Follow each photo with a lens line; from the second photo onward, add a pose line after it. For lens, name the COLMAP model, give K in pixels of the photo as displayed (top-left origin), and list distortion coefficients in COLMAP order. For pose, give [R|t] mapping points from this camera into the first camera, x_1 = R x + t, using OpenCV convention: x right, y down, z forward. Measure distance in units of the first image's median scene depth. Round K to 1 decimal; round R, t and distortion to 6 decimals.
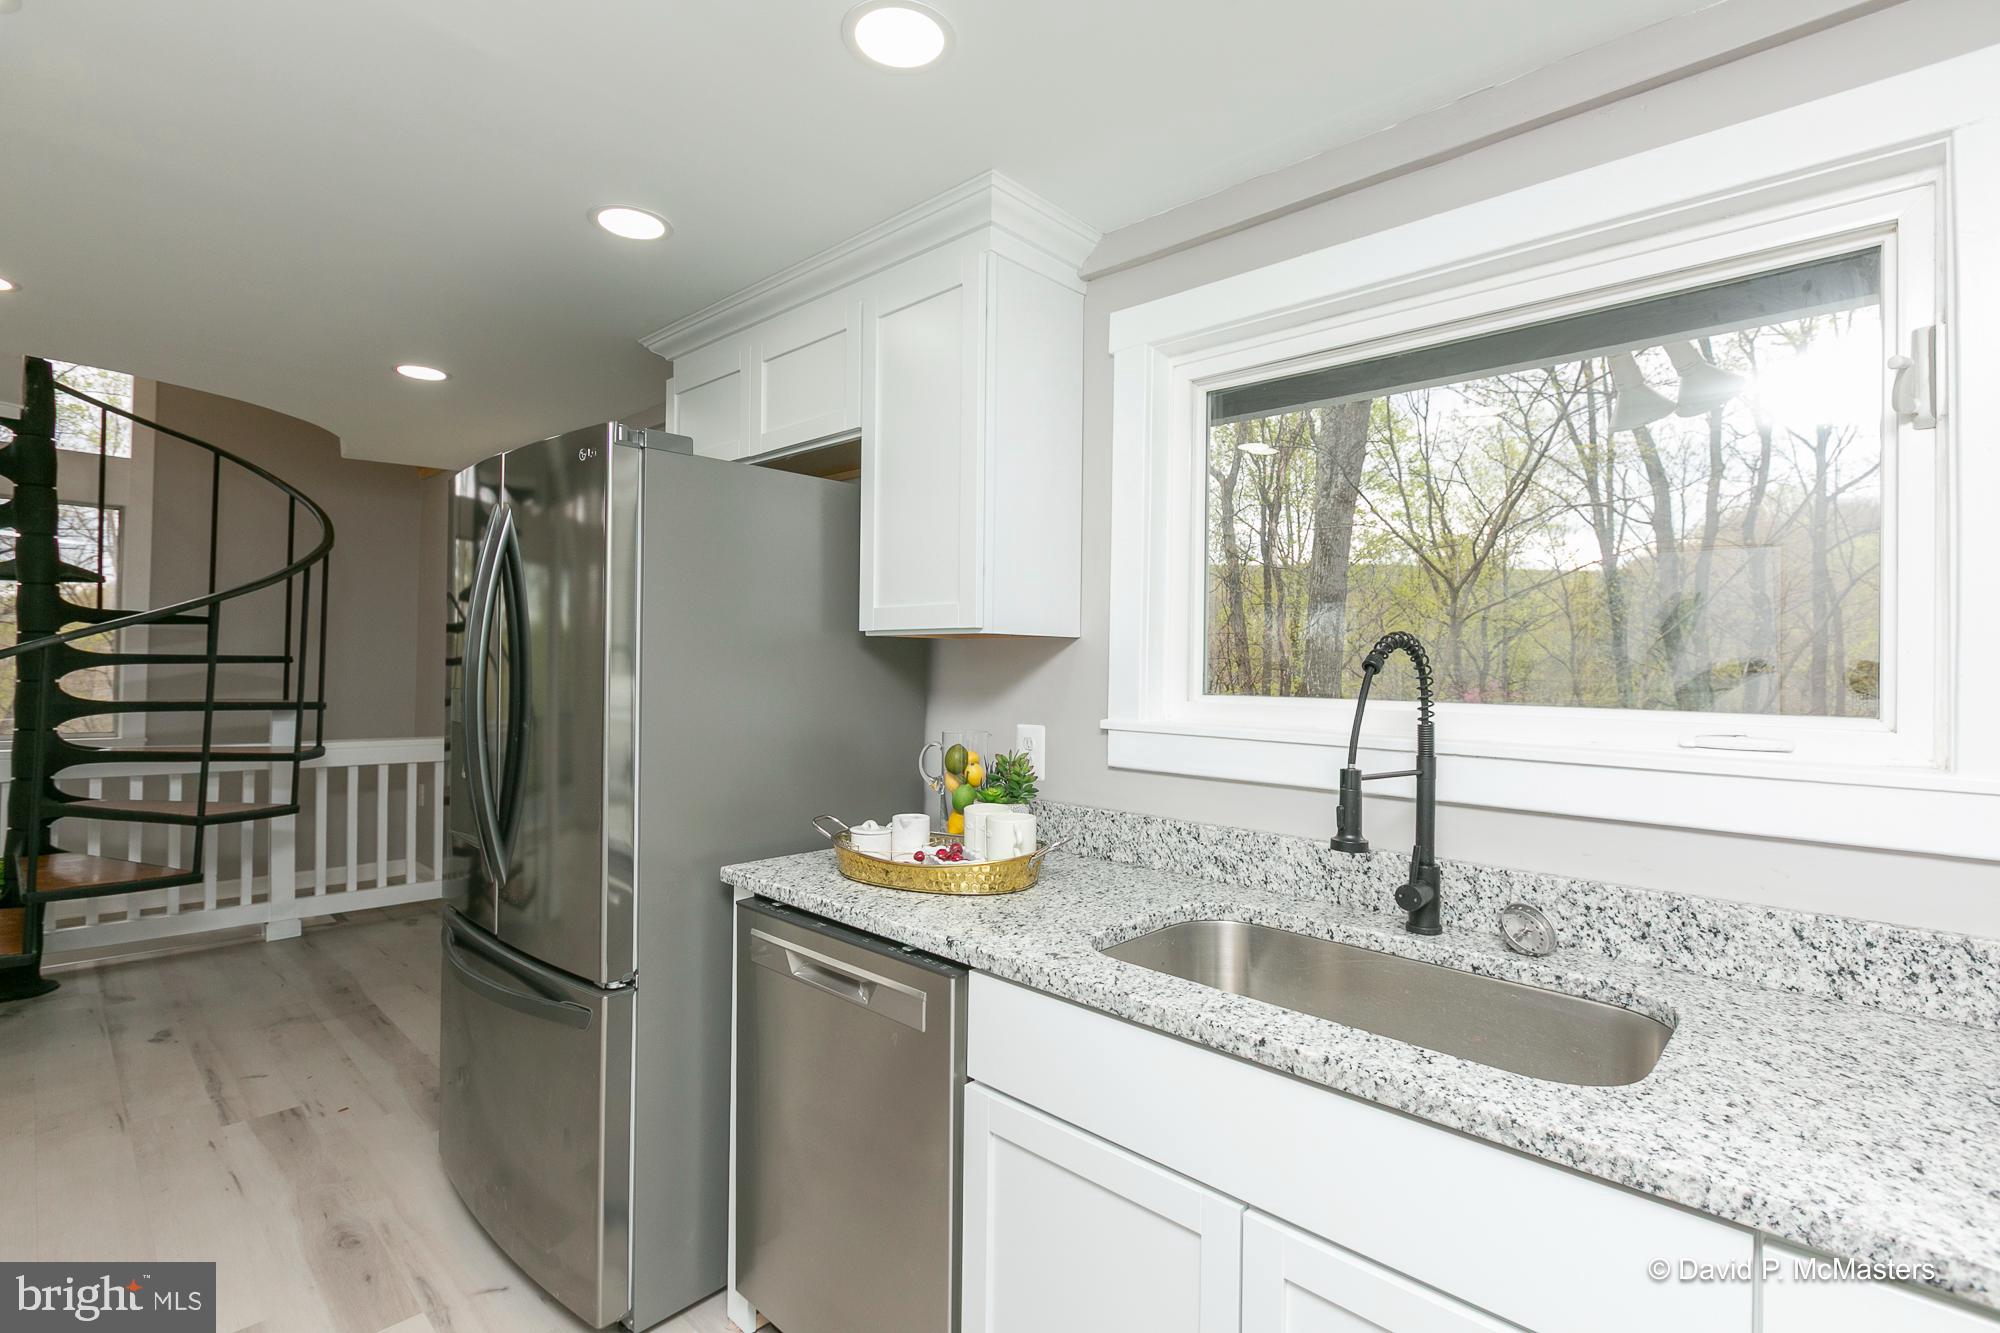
lens RADIAL K [[938.7, 0, 1005.7], [0, 938.7, 660.4], [0, 0, 1]] dist [-0.006427, -0.000712]
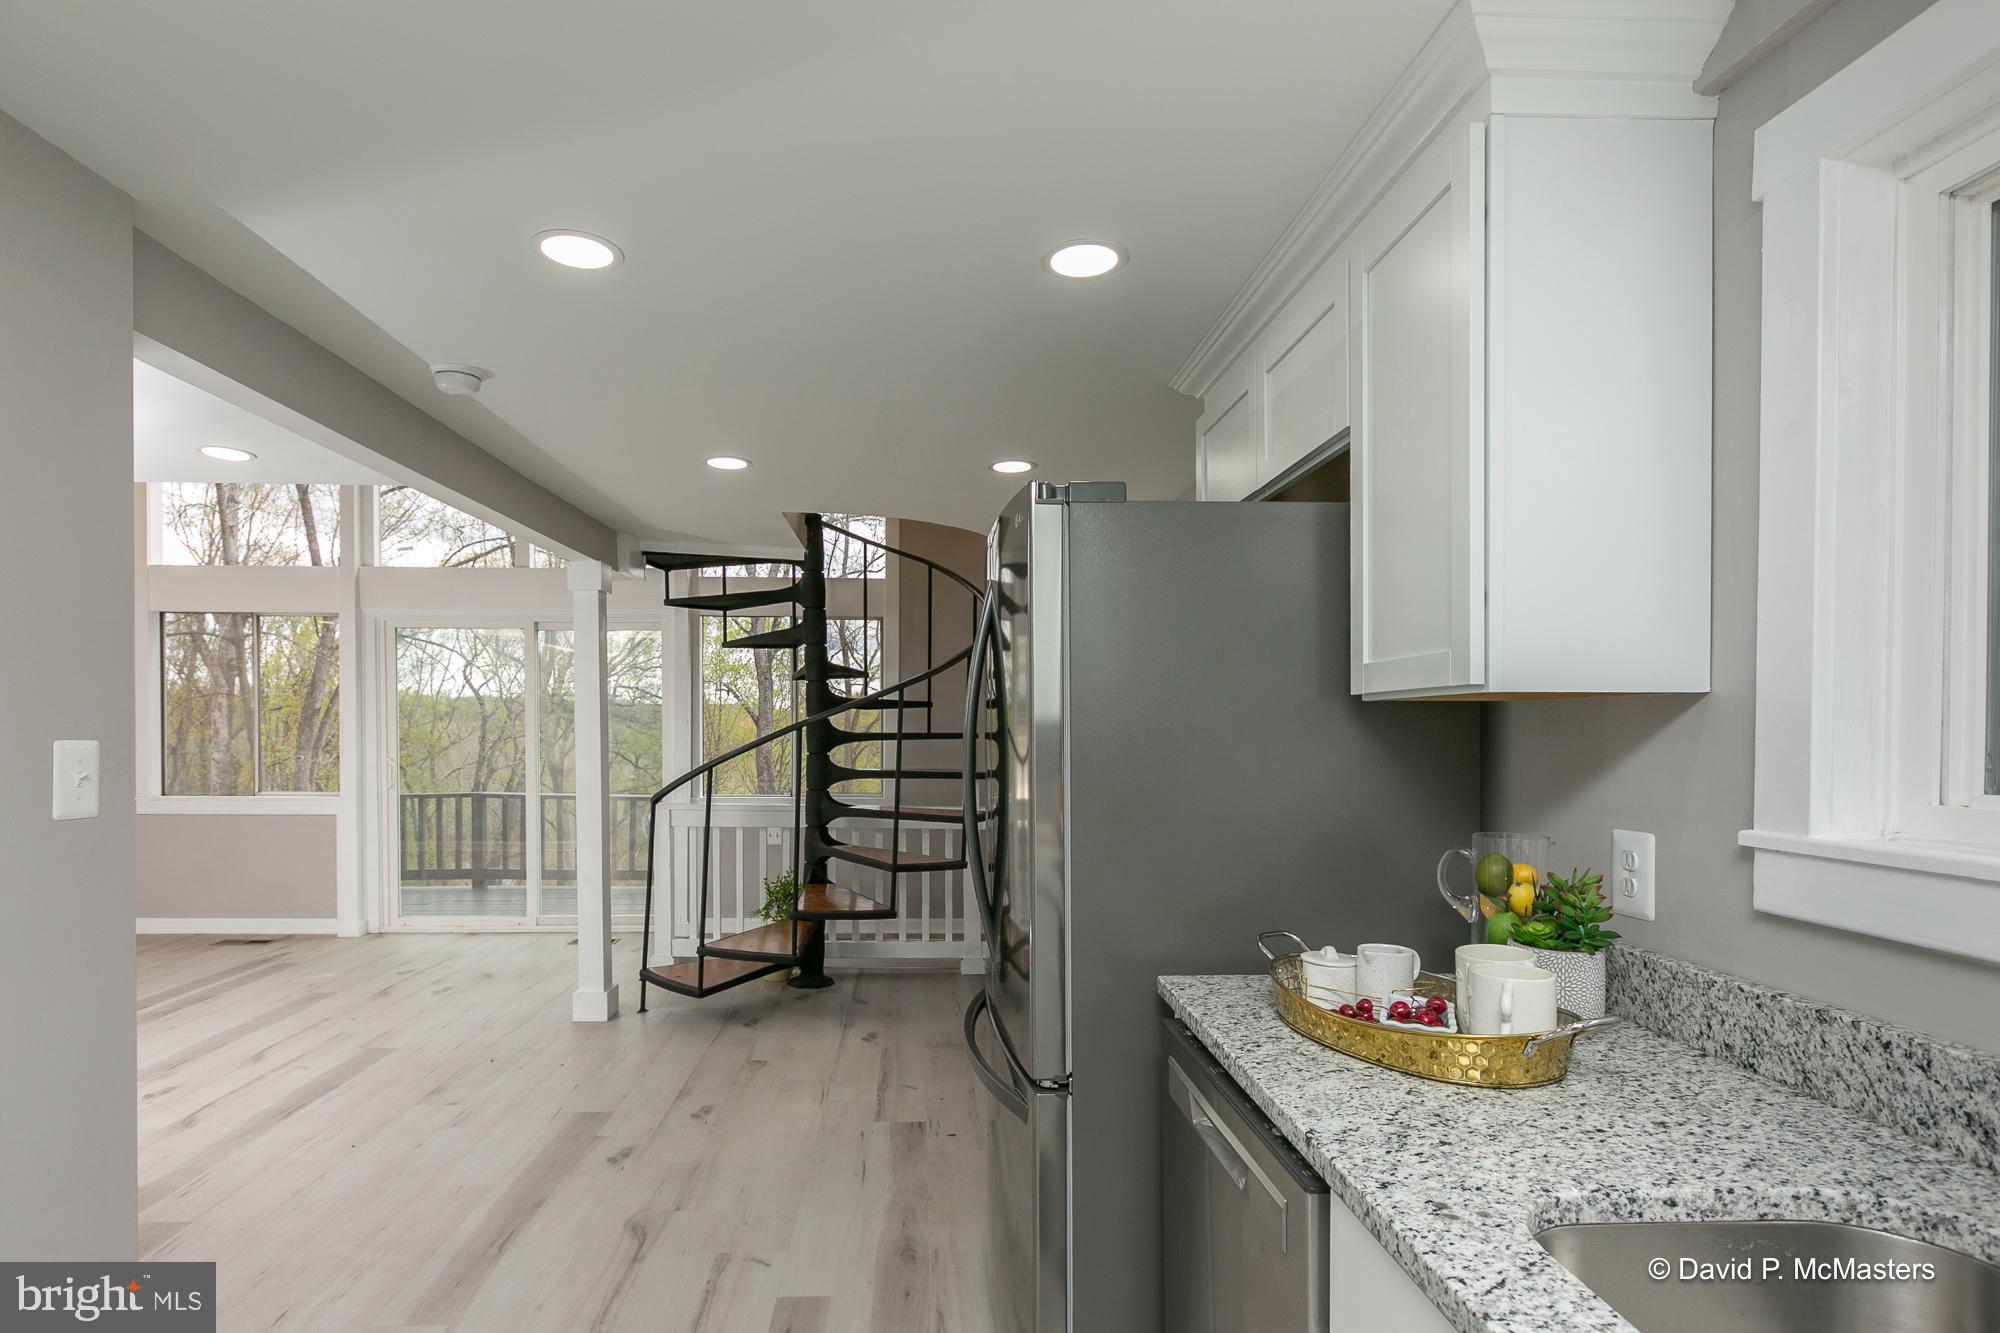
lens RADIAL K [[1000.4, 0, 947.4], [0, 1000.4, 743.5], [0, 0, 1]] dist [0.002215, -0.001321]
pose [[0.705856, -0.002425, -0.708351, 0.239953], [0.010975, 0.999912, 0.007514, -0.002234], [0.708270, -0.013078, 0.705820, 0.247527]]
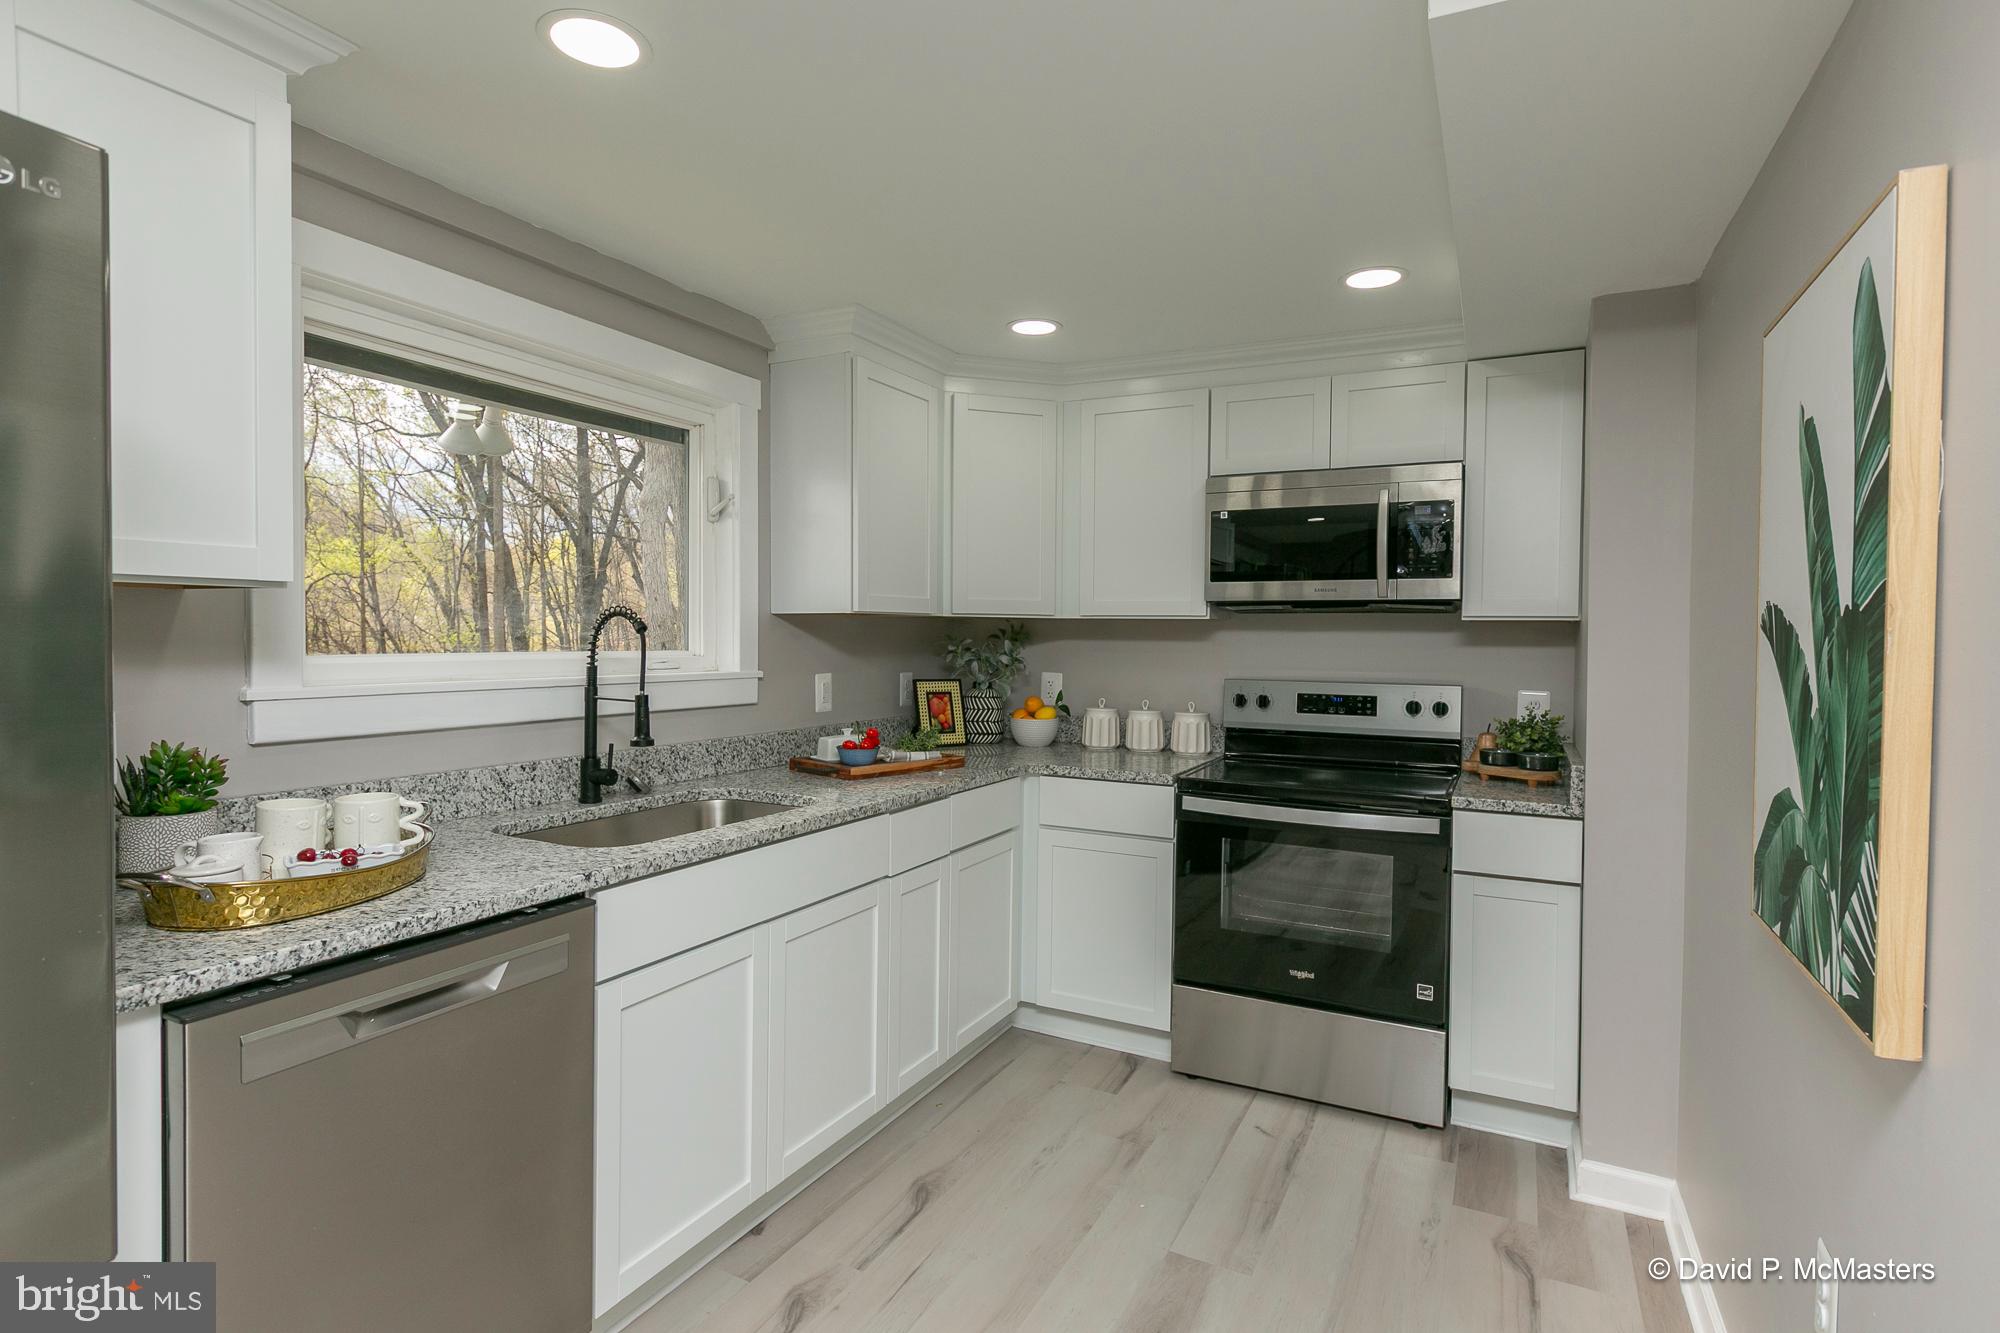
lens RADIAL K [[1008.8, 0, 1005.9], [0, 1008.8, 663.9], [0, 0, 1]] dist [-0.003107, 0.000579]
pose [[-0.292861, -0.046320, 0.955032, -1.179030], [-0.022389, 0.998884, 0.041581, -0.016890], [-0.955893, -0.009205, -0.293571, 0.756128]]
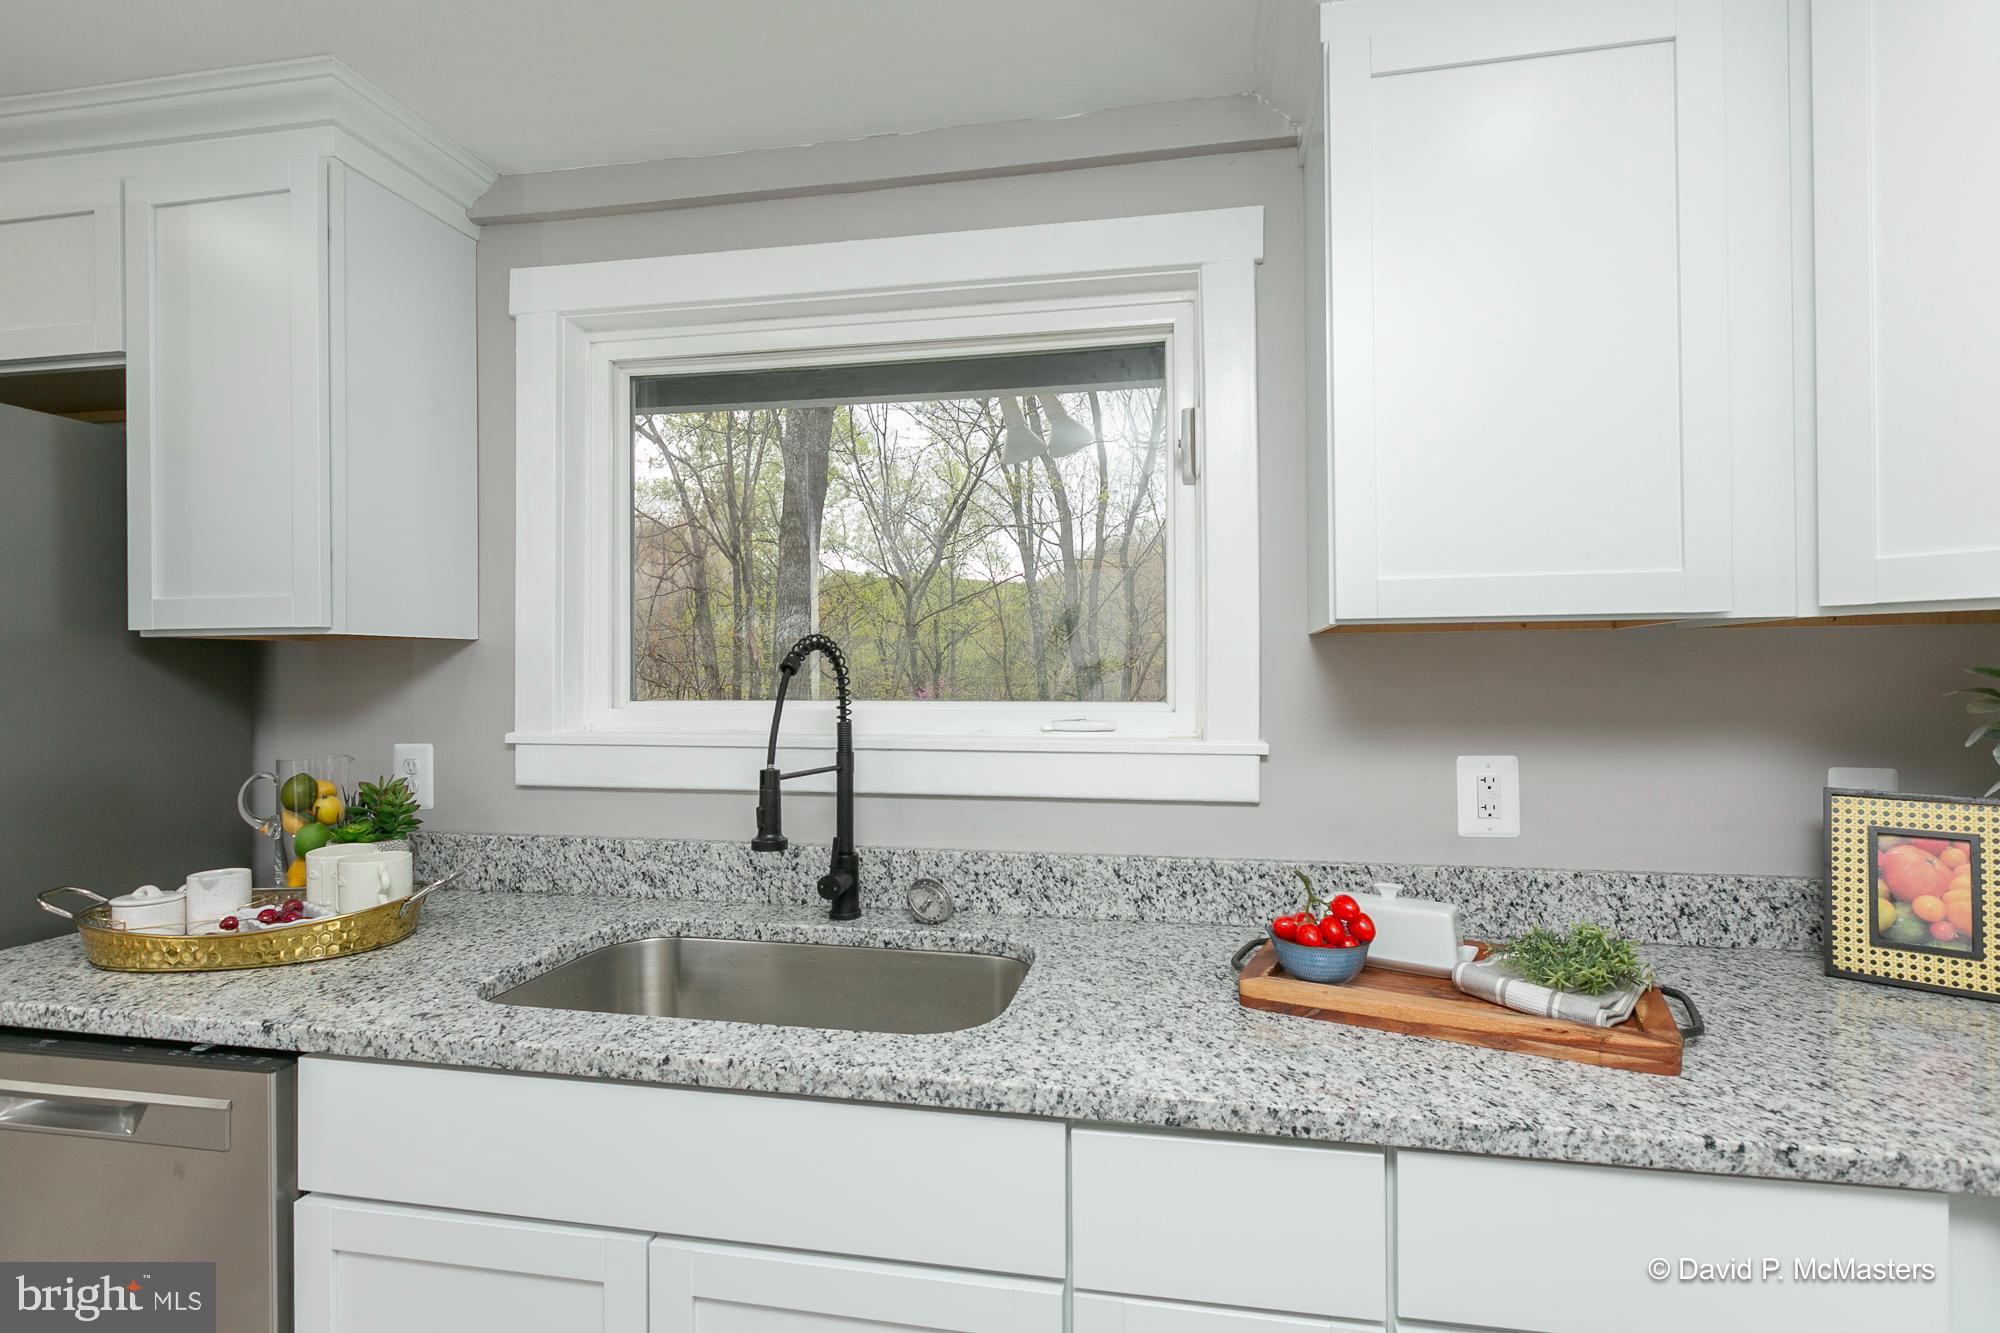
lens RADIAL K [[944.2, 0, 1043.4], [0, 944.2, 668.6], [0, 0, 1]] dist [0.001904, -0.000530]
pose [[0.835373, -0.015340, 0.549469, 0.045438], [0.011824, 0.999881, 0.009938, -0.000055], [-0.549556, -0.001805, 0.835455, -0.014832]]
